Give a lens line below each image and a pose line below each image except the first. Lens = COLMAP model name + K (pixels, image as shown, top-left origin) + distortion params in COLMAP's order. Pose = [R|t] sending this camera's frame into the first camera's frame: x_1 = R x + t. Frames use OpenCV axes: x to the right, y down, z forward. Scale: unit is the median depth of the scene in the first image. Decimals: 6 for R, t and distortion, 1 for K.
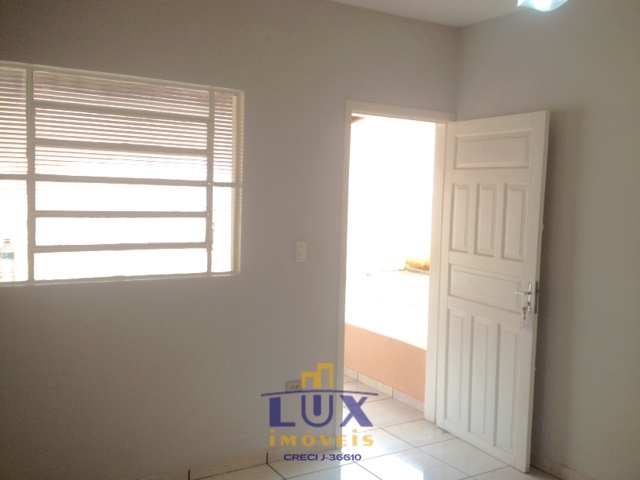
lens RADIAL K [[606.4, 0, 321.1], [0, 606.4, 242.0], [0, 0, 1]] dist [0.011830, 0.000000]
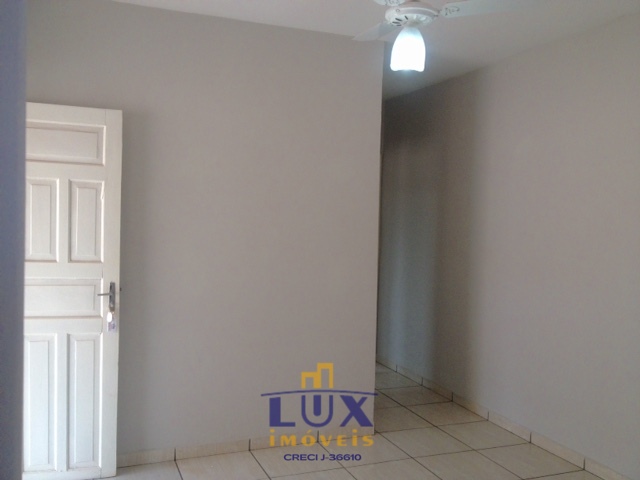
lens RADIAL K [[606.4, 0, 319.8], [0, 606.4, 237.6], [0, 0, 1]] dist [0.011830, 0.000000]
pose [[0.155606, -0.049110, 0.986598, -0.762856], [0.037512, 0.998337, 0.043778, -0.049650], [-0.987107, 0.030197, 0.157189, 0.681760]]
